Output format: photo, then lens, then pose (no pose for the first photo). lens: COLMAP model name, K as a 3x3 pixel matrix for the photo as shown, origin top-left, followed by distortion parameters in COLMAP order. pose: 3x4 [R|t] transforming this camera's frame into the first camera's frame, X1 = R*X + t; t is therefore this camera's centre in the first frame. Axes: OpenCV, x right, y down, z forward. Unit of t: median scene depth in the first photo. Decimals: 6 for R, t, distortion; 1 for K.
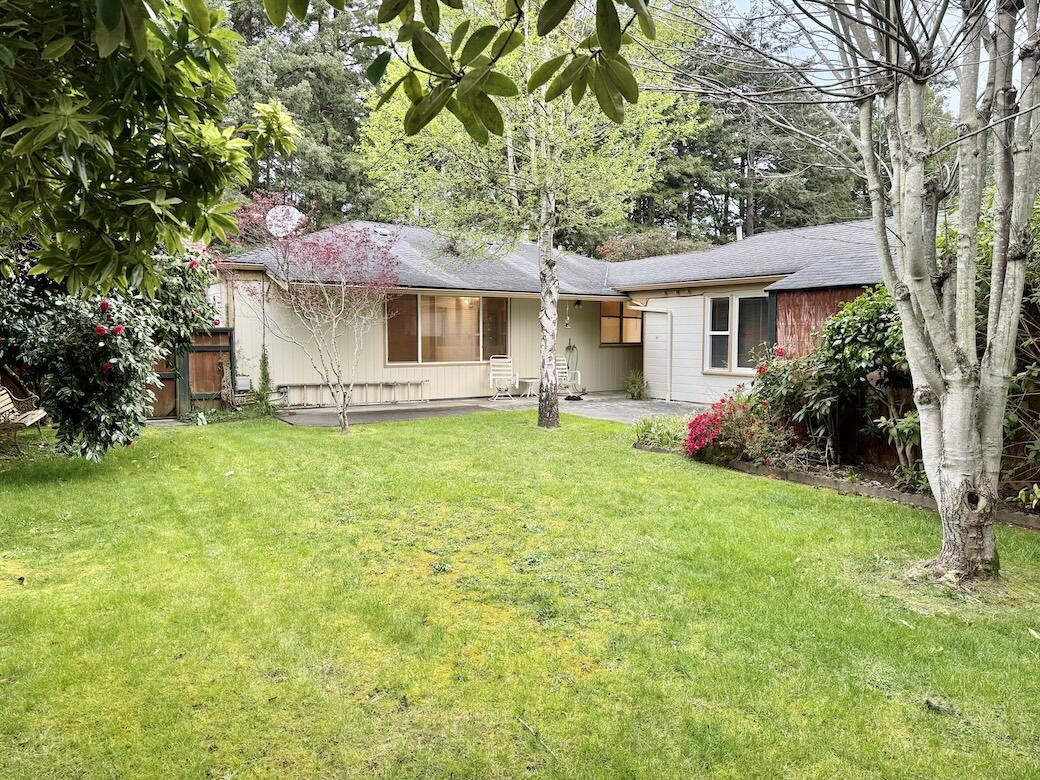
lens RADIAL K [[728.3, 0, 515.1], [0, 728.3, 394.5], [0, 0, 1]] dist [0.053504, -0.062694]
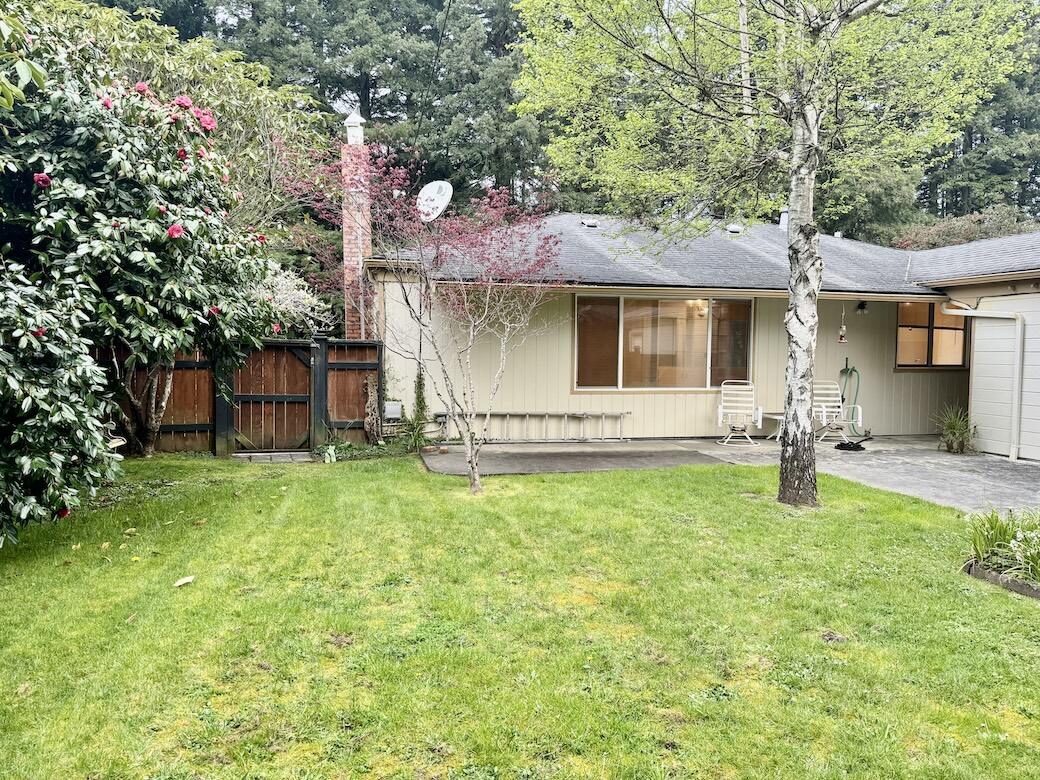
lens RADIAL K [[728.3, 0, 522.4], [0, 728.3, 393.9], [0, 0, 1]] dist [0.053504, -0.062694]
pose [[0.939187, 0.027051, -0.342340, 0.029745], [-0.035966, 0.999158, -0.019718, -0.019992], [0.341518, 0.030832, 0.939369, 0.275364]]
